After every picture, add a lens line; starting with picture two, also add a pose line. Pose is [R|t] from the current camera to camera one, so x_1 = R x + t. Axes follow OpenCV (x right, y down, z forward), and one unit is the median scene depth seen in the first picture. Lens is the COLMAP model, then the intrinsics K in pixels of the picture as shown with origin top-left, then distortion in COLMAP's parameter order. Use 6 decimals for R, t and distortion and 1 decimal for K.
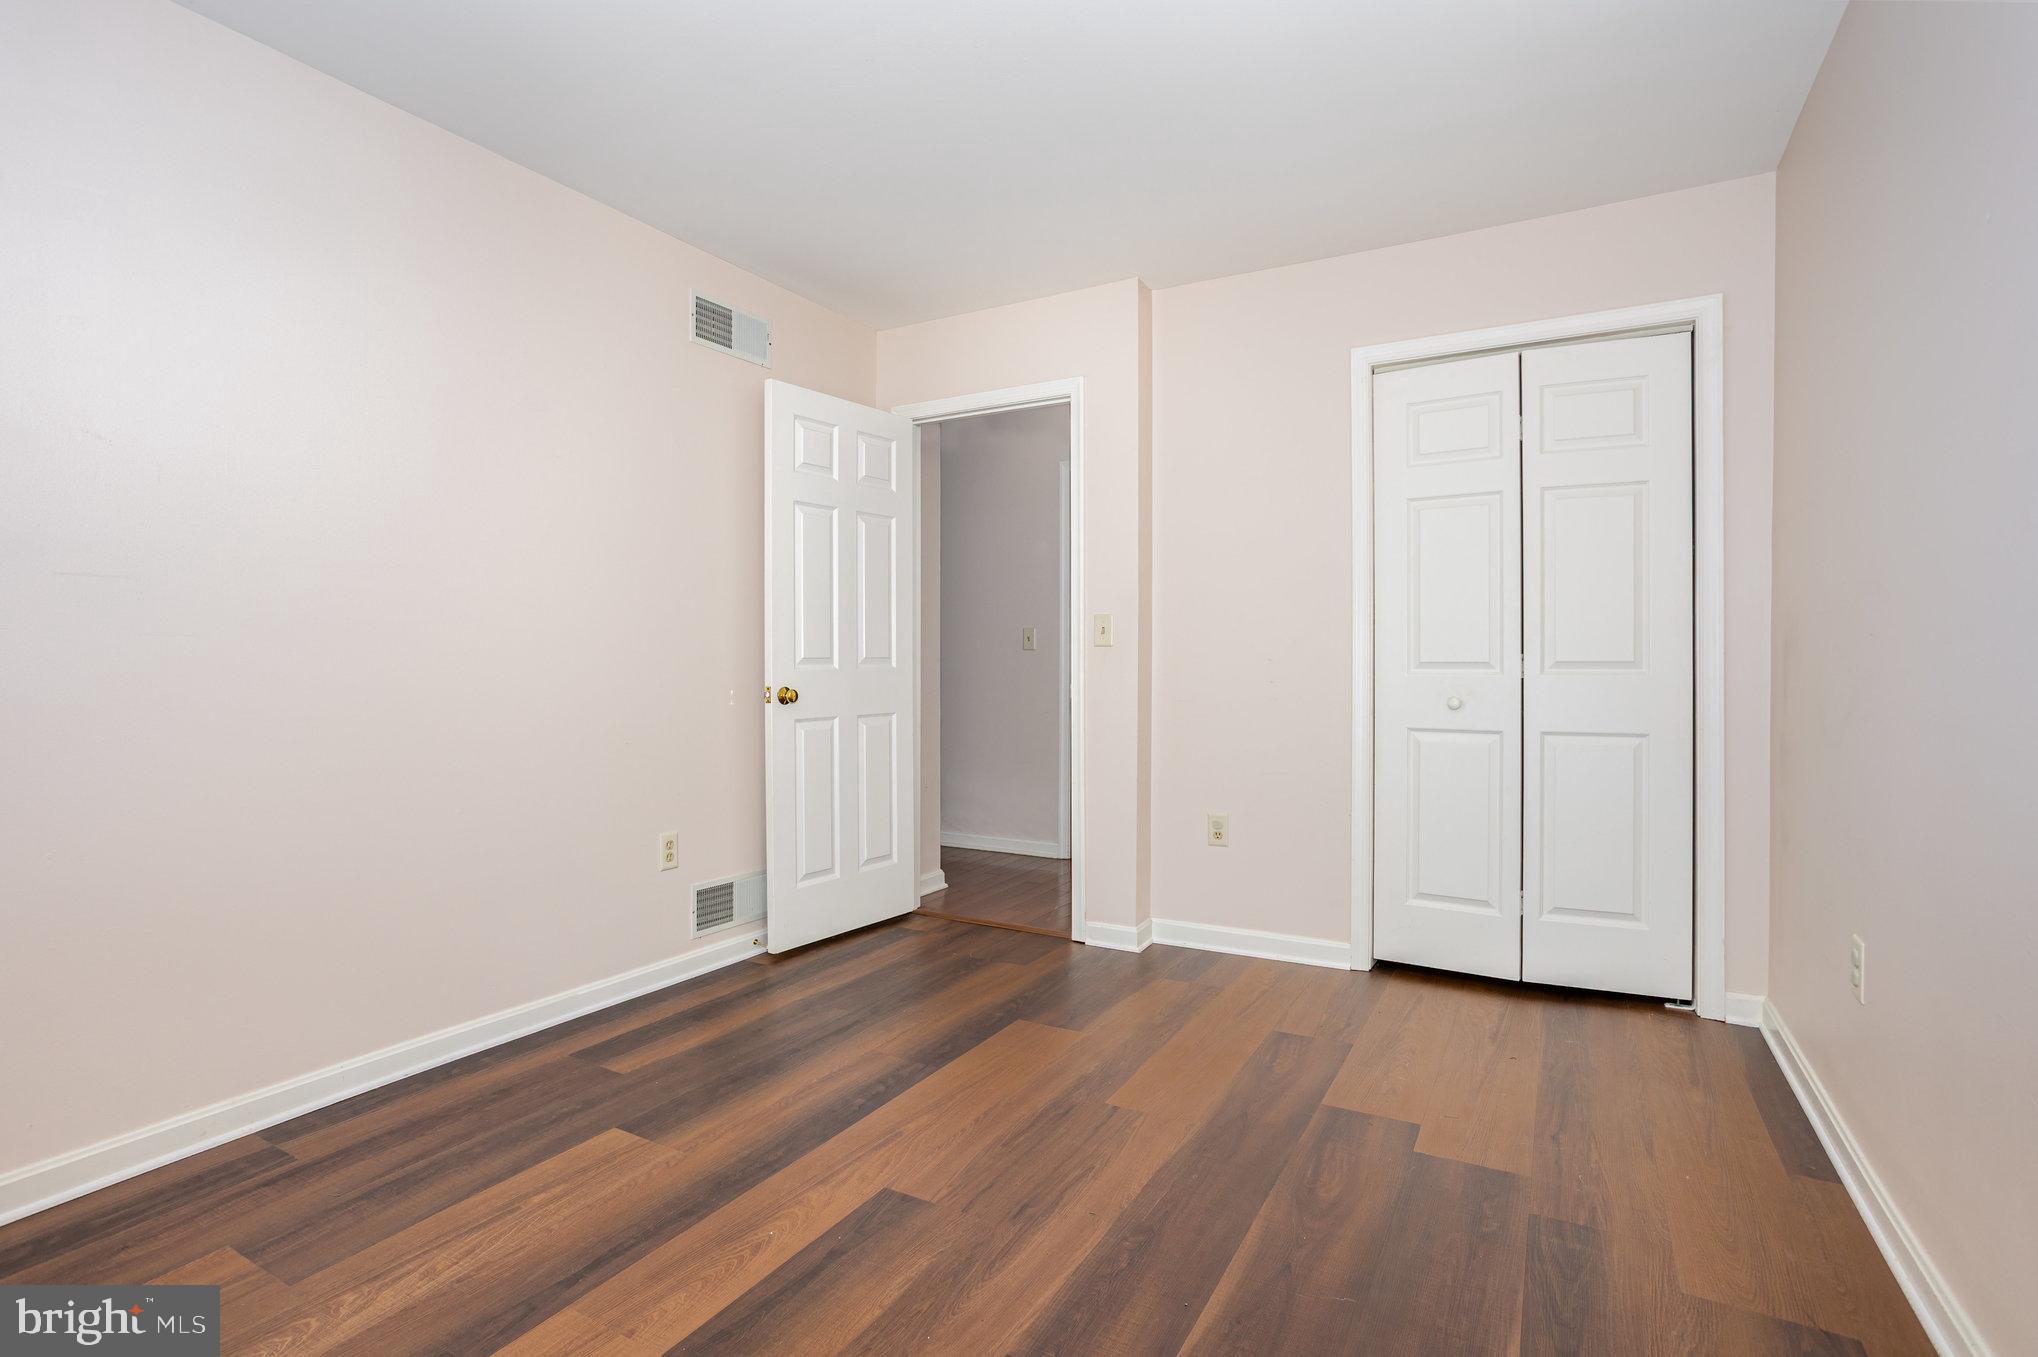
lens RADIAL K [[986.7, 0, 992.0], [0, 986.7, 675.4], [0, 0, 1]] dist [-0.057879, 0.032356]
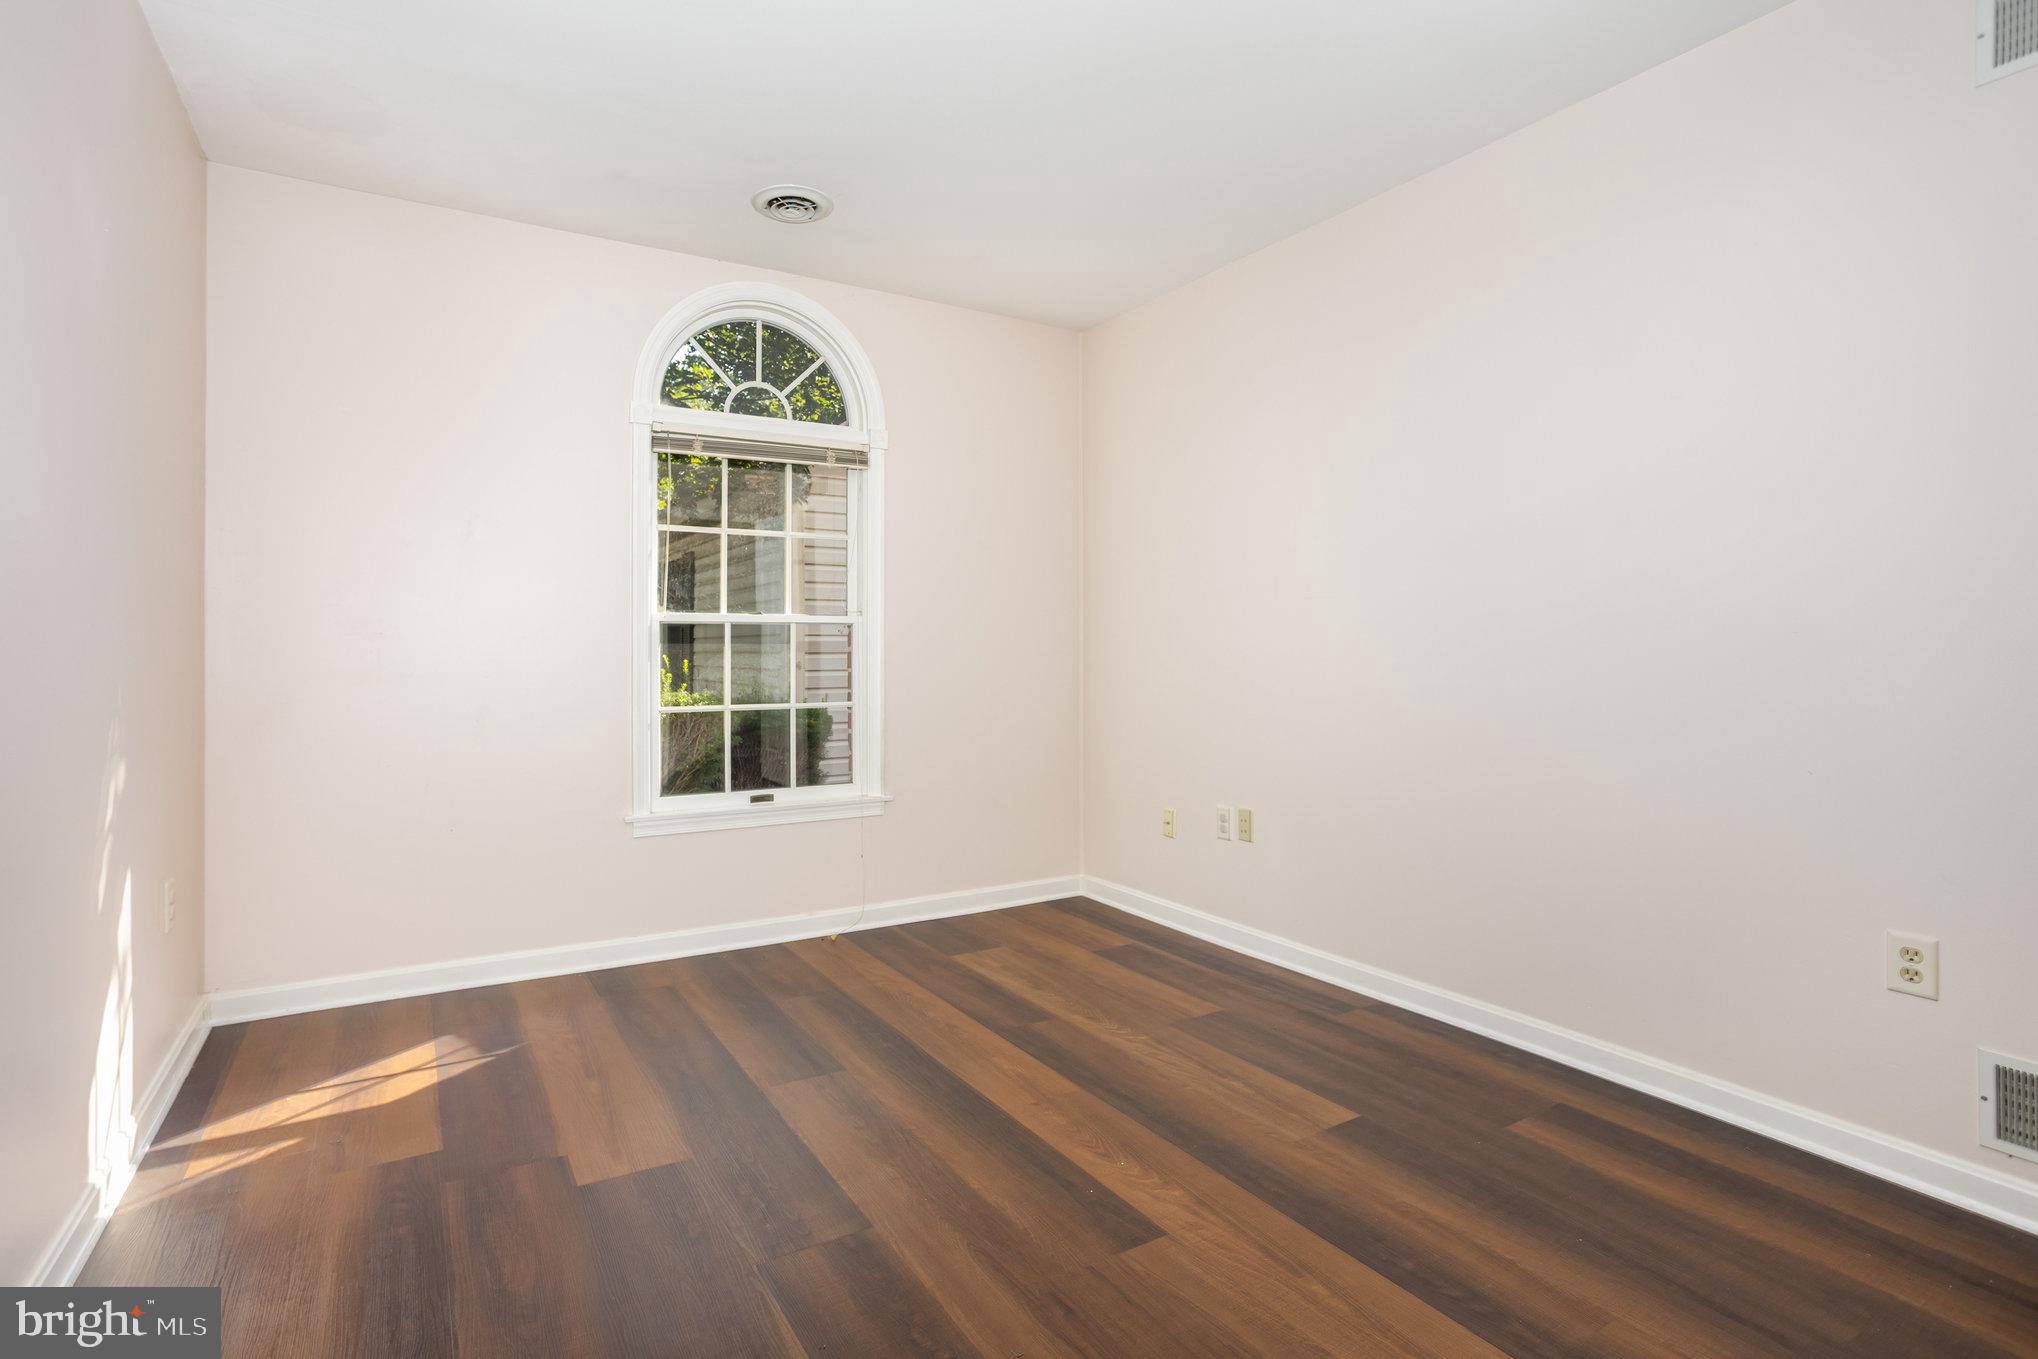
lens RADIAL K [[986.7, 0, 992.0], [0, 986.7, 676.4], [0, 0, 1]] dist [-0.057879, 0.032356]
pose [[-0.477948, 0.022883, -0.878090, 0.706720], [-0.010807, 0.999432, 0.031927, -0.017445], [0.878322, 0.024749, -0.477429, 1.202985]]
